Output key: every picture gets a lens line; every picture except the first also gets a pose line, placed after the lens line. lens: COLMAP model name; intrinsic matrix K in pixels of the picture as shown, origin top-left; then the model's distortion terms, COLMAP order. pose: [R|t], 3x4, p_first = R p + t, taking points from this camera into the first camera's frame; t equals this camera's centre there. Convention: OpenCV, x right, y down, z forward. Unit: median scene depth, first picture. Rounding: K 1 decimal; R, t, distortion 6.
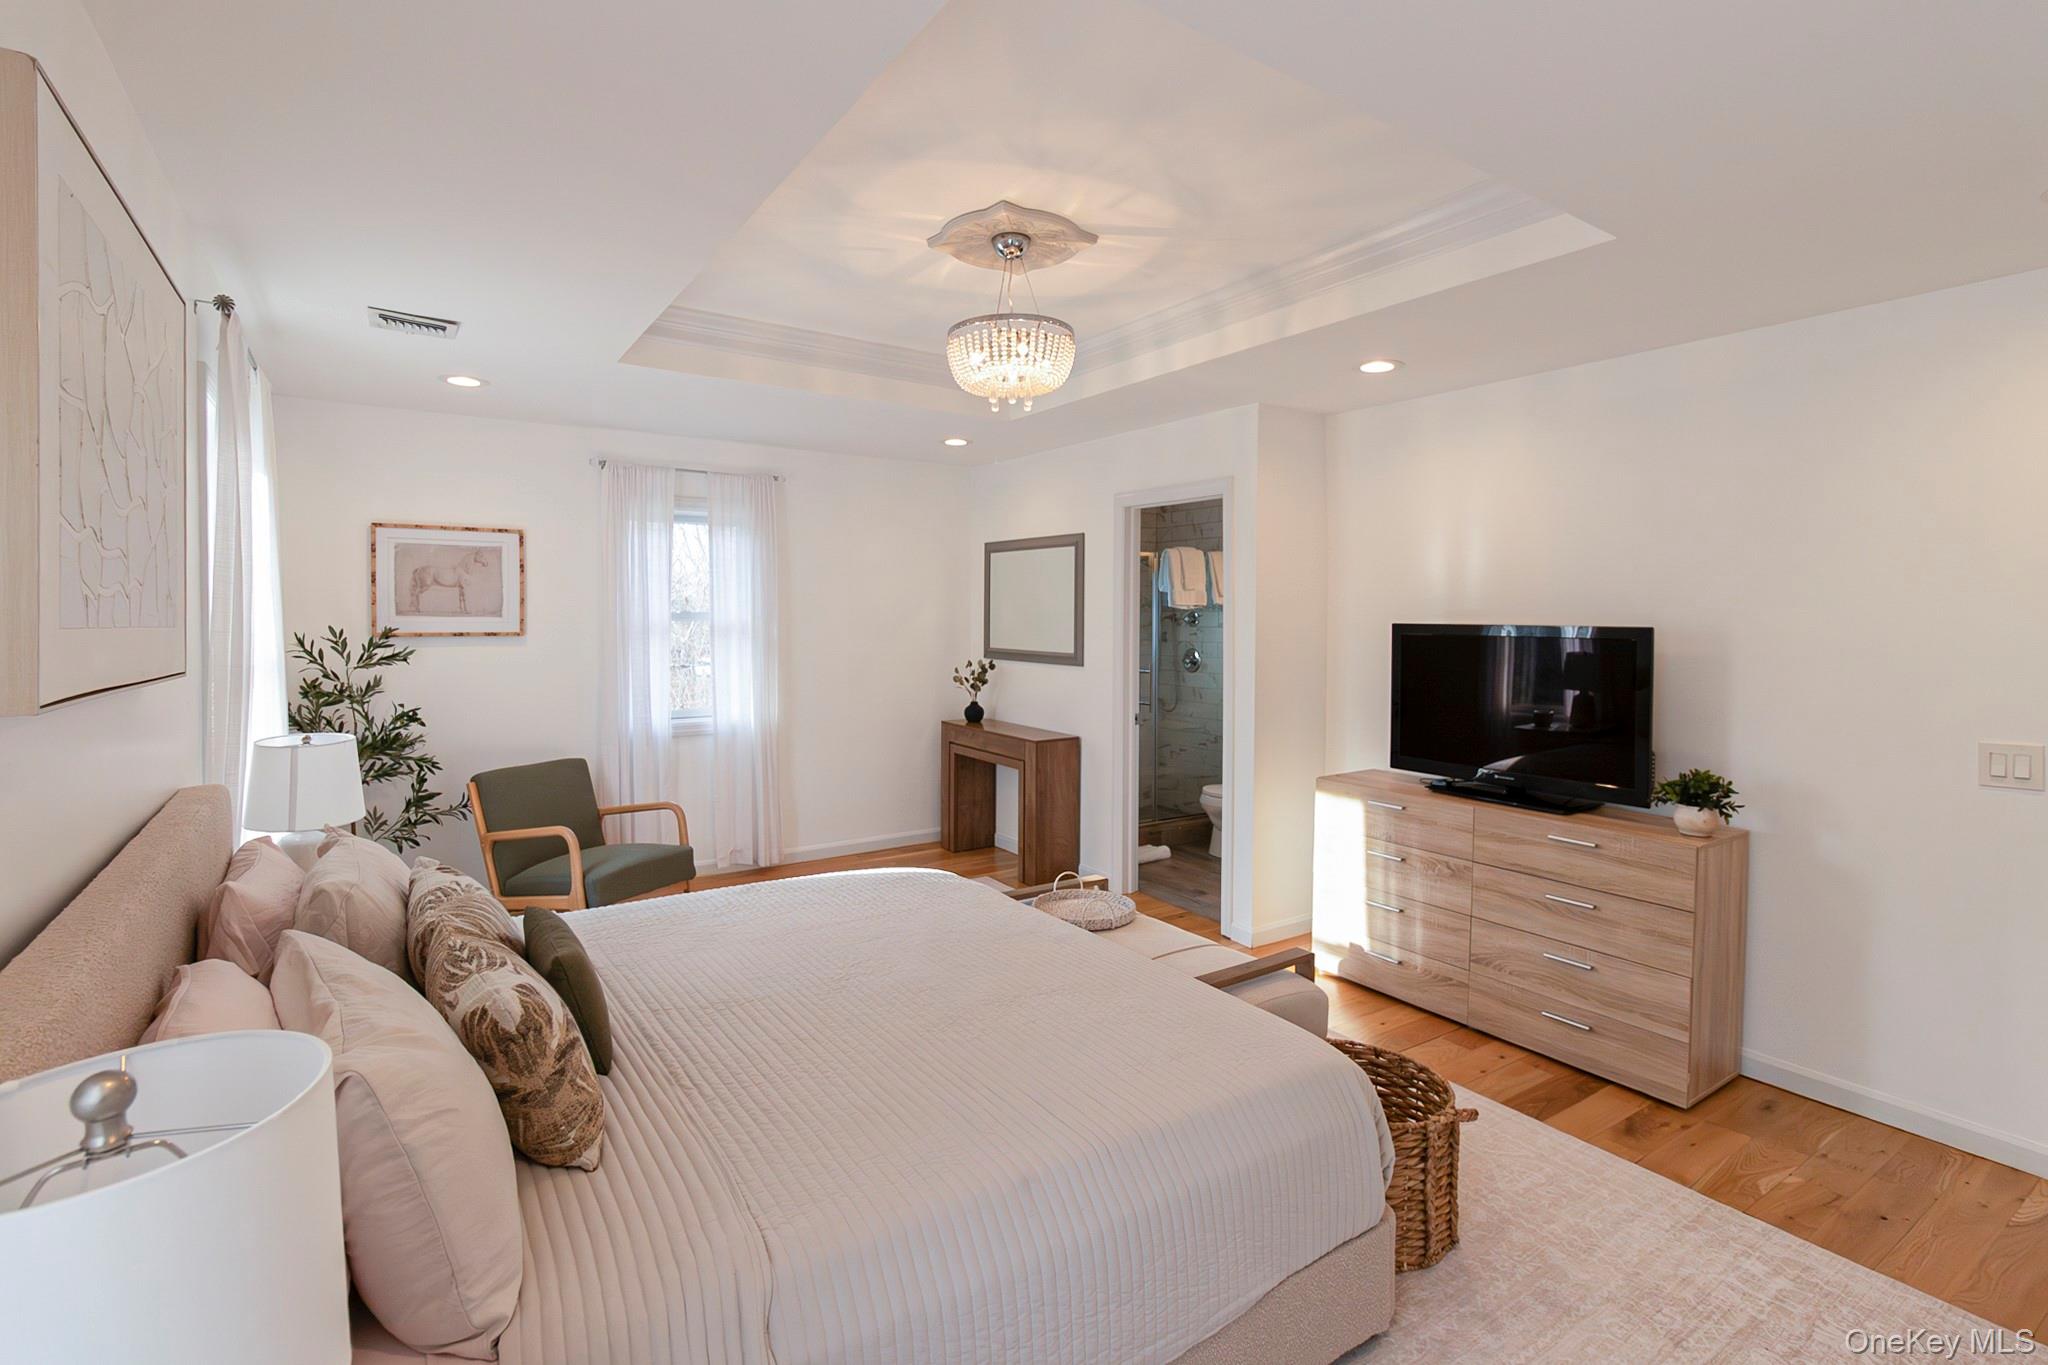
lens RADIAL K [[957.7, 0, 1057.3], [0, 957.7, 619.0], [0, 0, 1]] dist [0.011632, 0.000127]
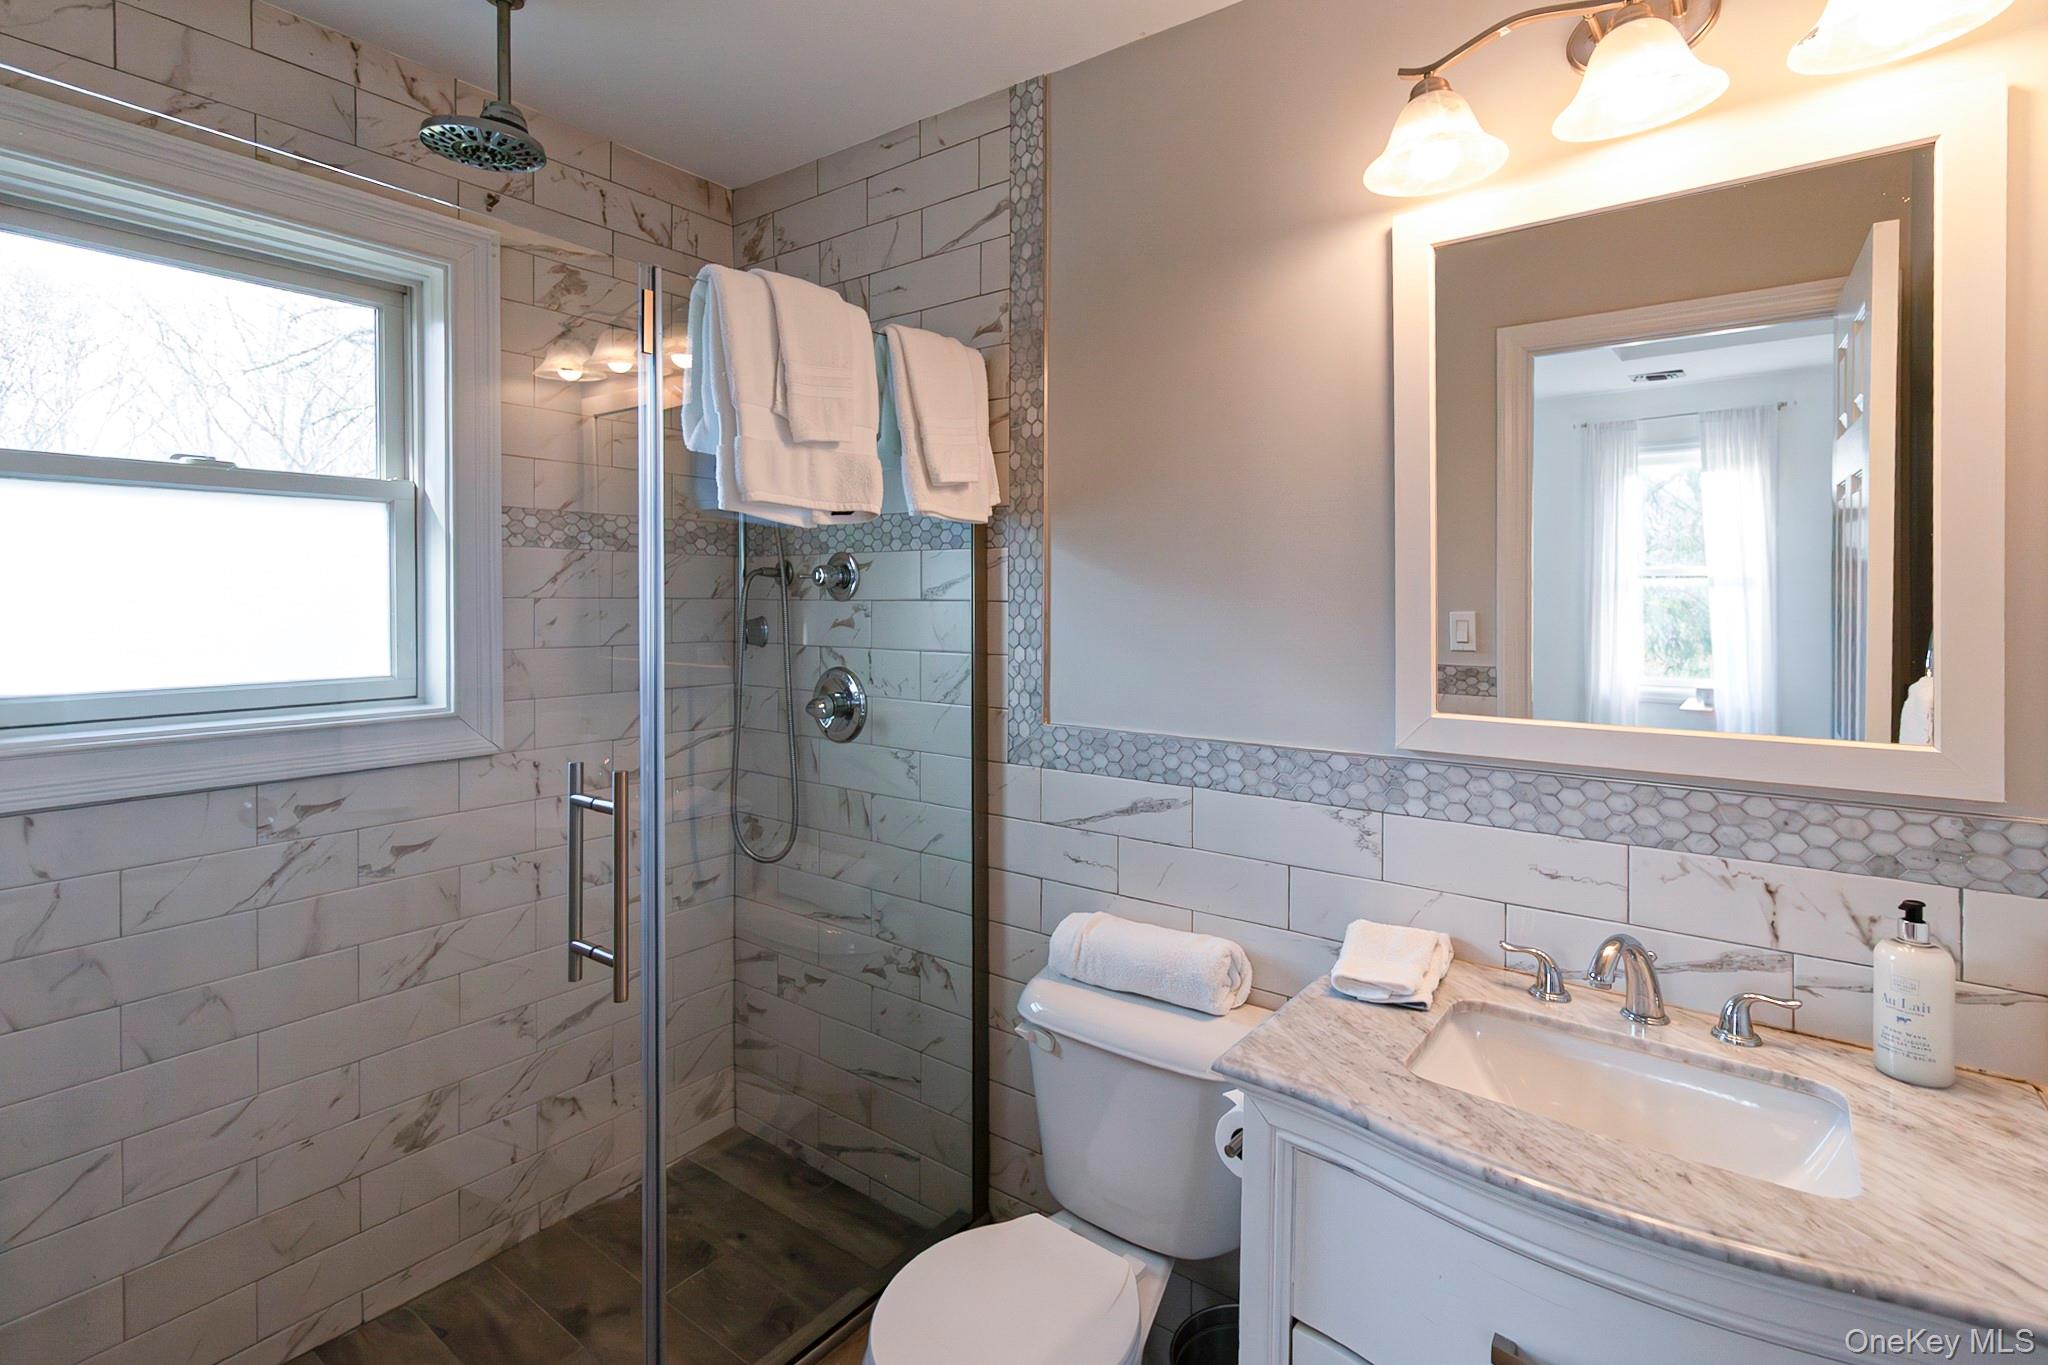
lens RADIAL K [[957.7, 0, 1057.3], [0, 957.7, 619.0], [0, 0, 1]] dist [0.011632, 0.000127]
pose [[0.948194, -0.008820, 0.317569, 0.109445], [0.002293, 0.999779, 0.020921, 0.008271], [-0.317683, -0.019109, 0.948004, 0.684304]]
